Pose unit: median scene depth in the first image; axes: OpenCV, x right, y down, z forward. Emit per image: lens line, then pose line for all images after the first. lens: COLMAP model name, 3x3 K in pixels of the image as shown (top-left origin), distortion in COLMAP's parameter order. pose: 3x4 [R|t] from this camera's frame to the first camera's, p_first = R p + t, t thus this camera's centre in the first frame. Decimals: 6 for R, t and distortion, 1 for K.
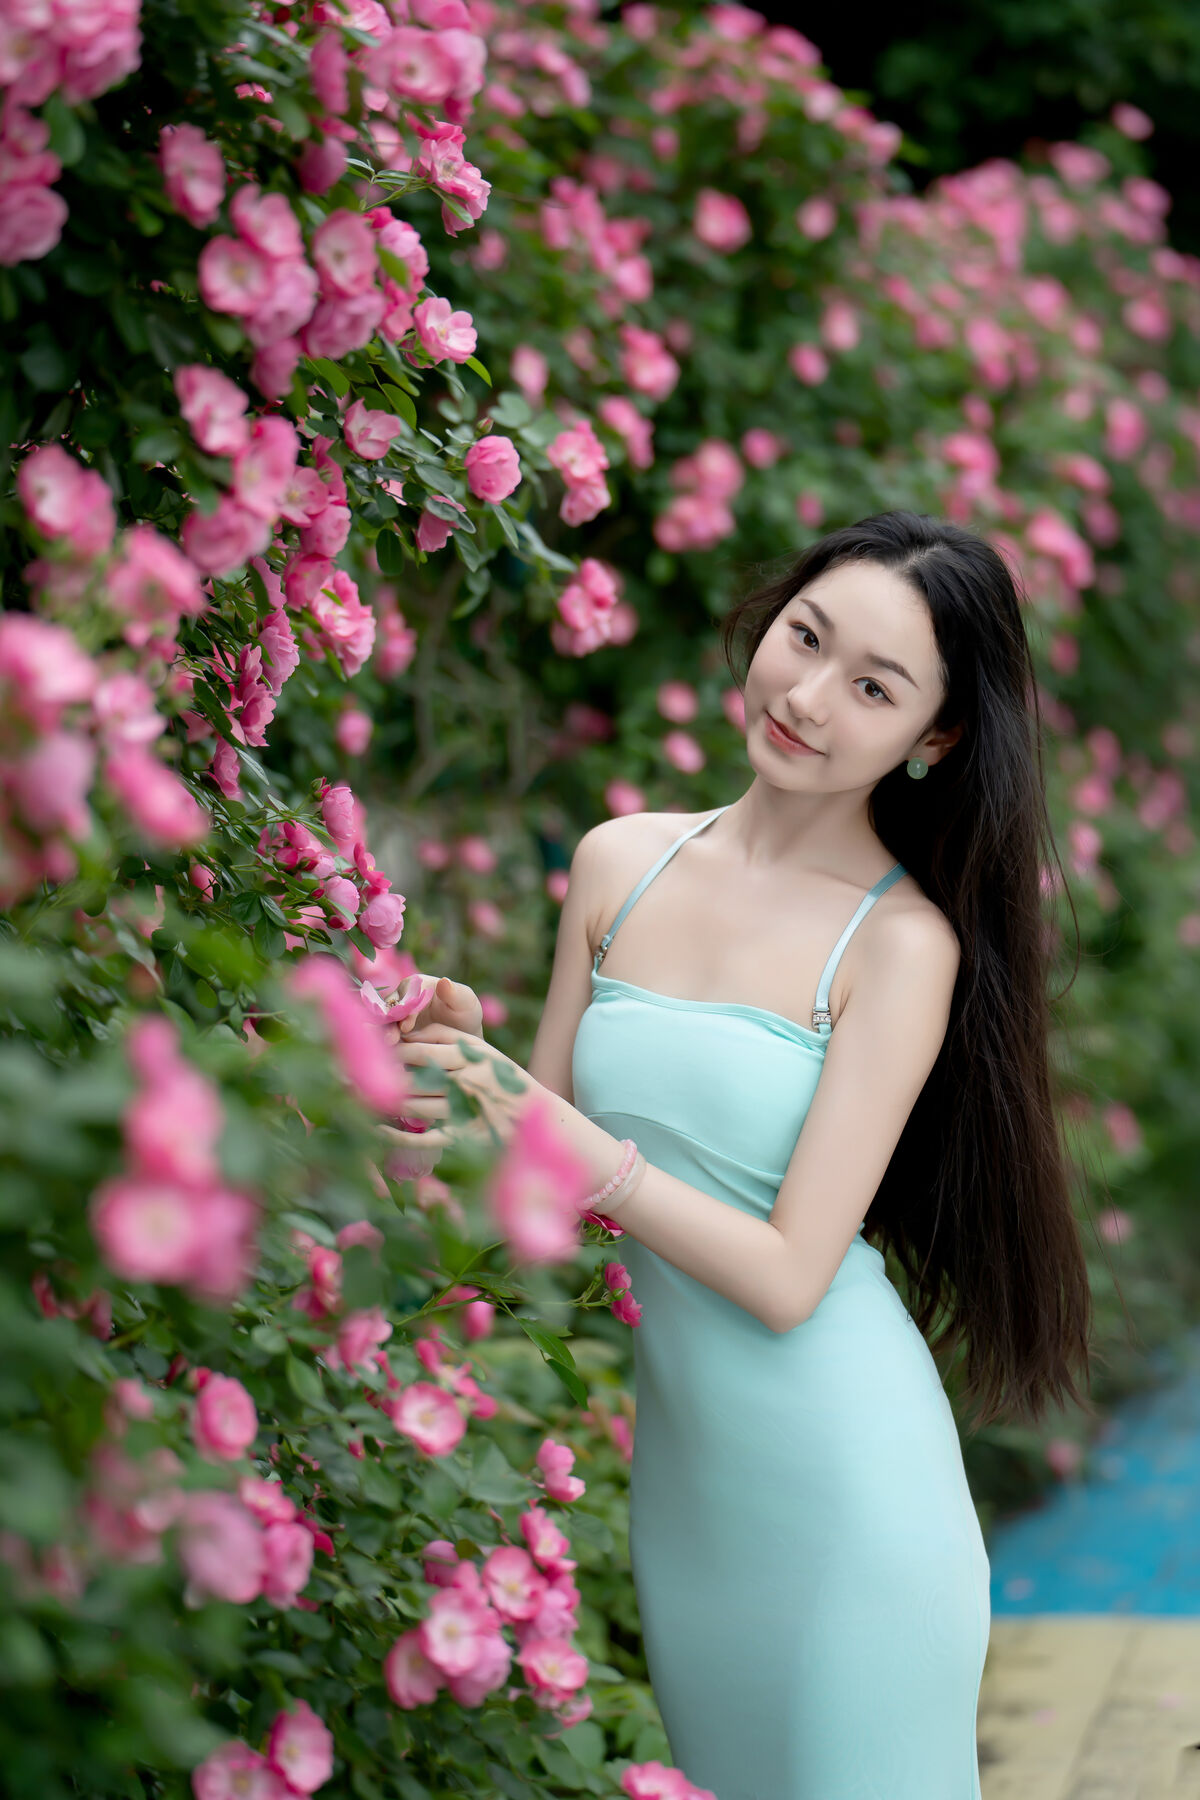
lens RADIAL K [[5319.2, 0, 600.0], [0, 5319.2, 900.0], [0, 0, 1]] dist [0.576102, -0.346708]
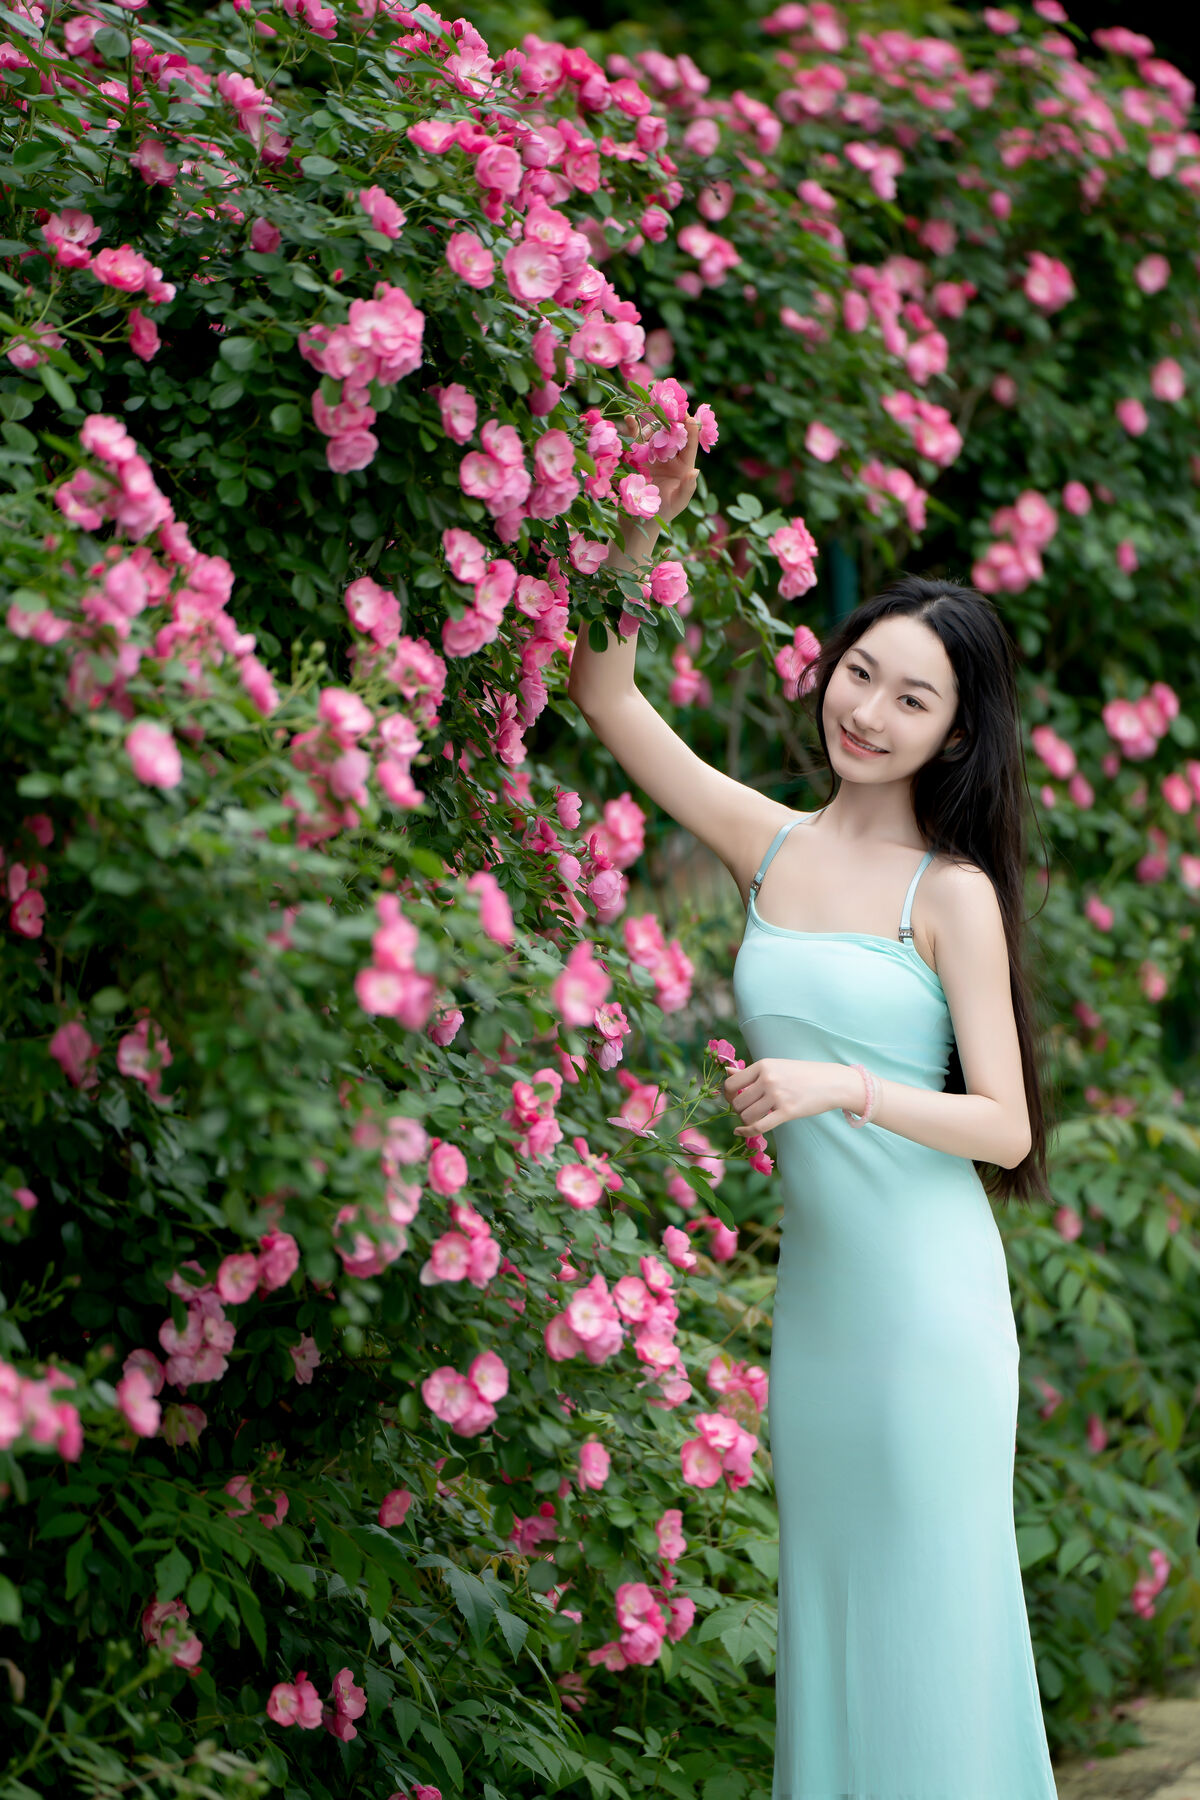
lens RADIAL K [[8065.6, 0, 594.1], [0, 8065.6, 926.8], [0, 0, 1]] dist [2.644580, 9.778730]
pose [[0.995425, 0.039050, -0.087201, 0.180379], [-0.039936, 0.999167, -0.008447, 0.040014], [0.086799, 0.011891, 0.996155, -1.408982]]
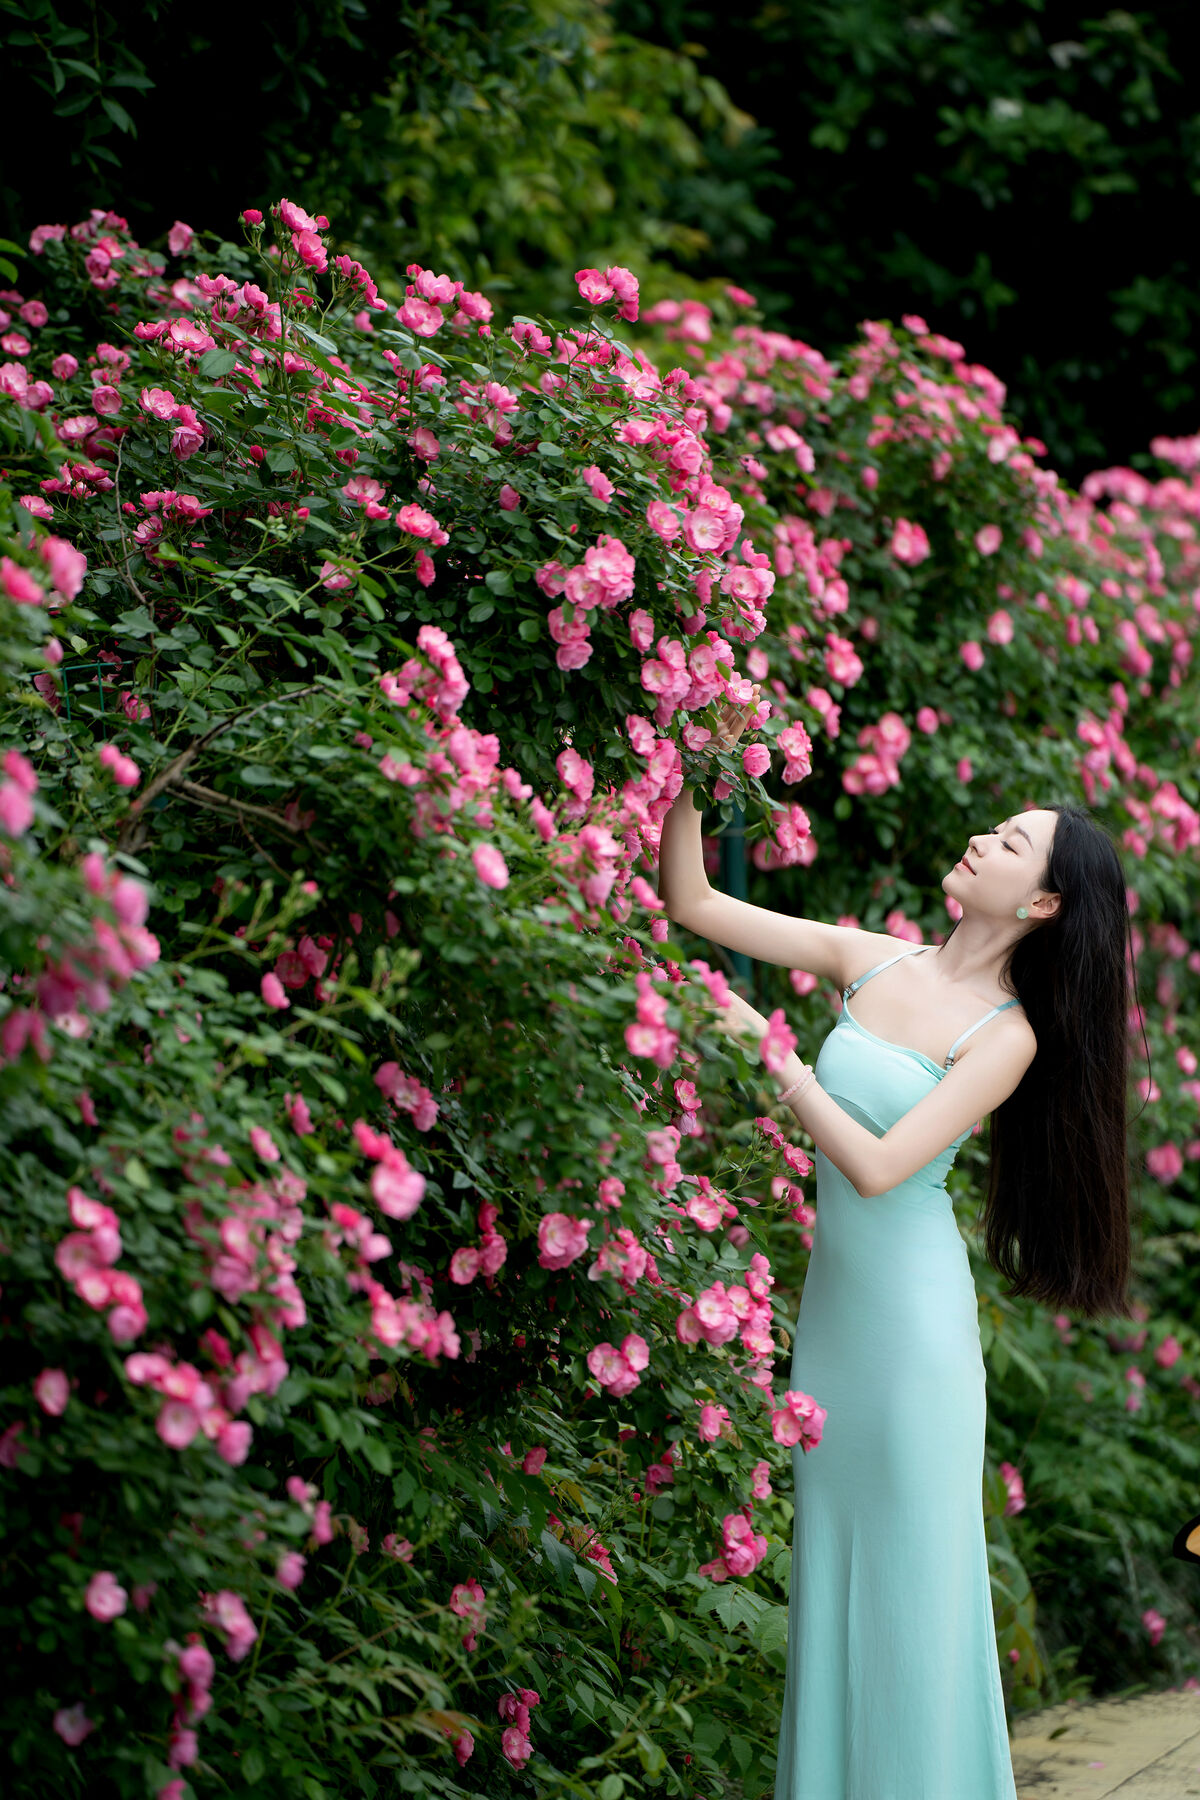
lens RADIAL K [[8971.6, 0, 600.0], [0, 8971.6, 900.0], [0, 0, 1]] dist [3.156098, 84.063926]
pose [[0.997329, 0.071349, -0.015656, -0.025011], [-0.072009, 0.996312, -0.046655, 0.143162], [0.012269, 0.047658, 0.998788, -2.566101]]
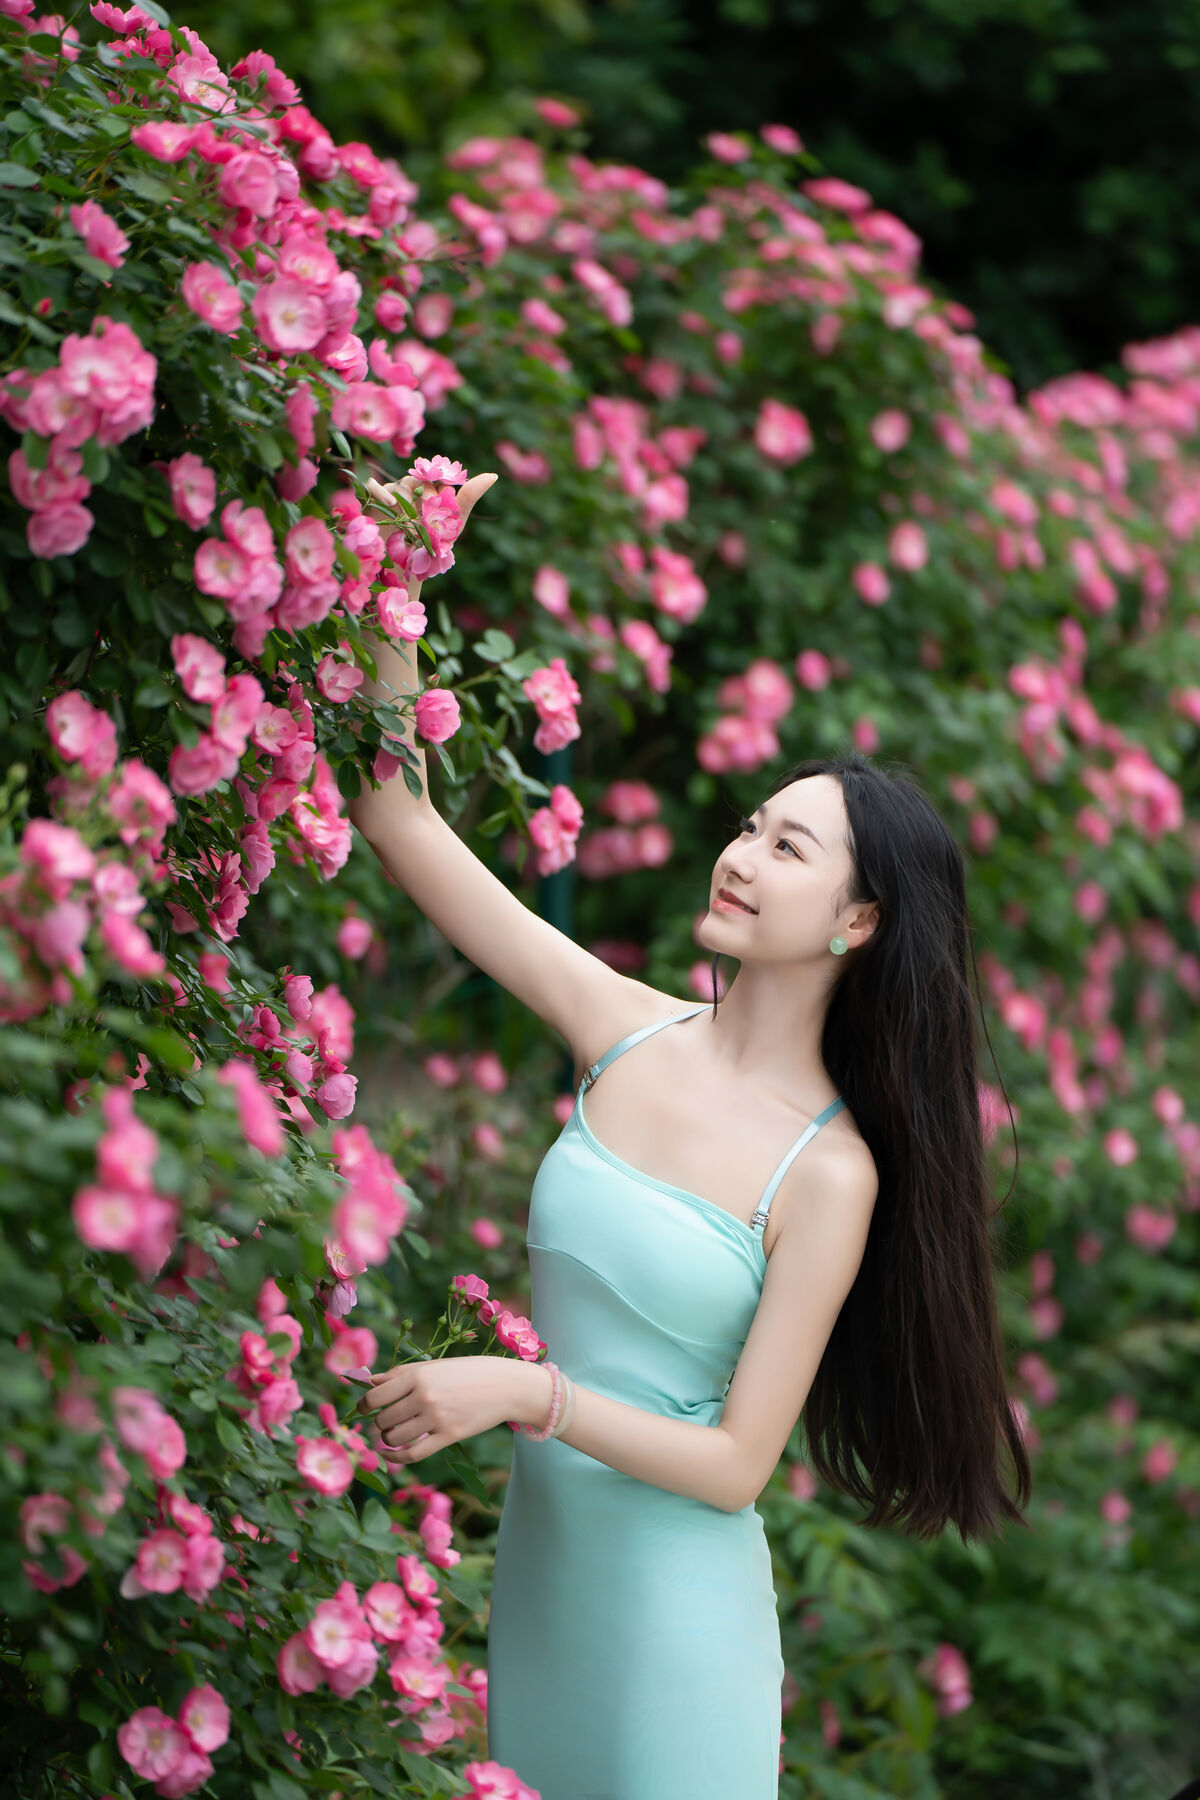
lens RADIAL K [[7681.0, 0, 600.0], [0, 7681.0, 900.0], [0, 0, 1]] dist [2.399255, 0.911783]
pose [[0.998263, 0.050114, -0.030990, 0.083201], [-0.051422, 0.997753, -0.042958, 0.039551], [0.028768, 0.044477, 0.998596, -0.844621]]
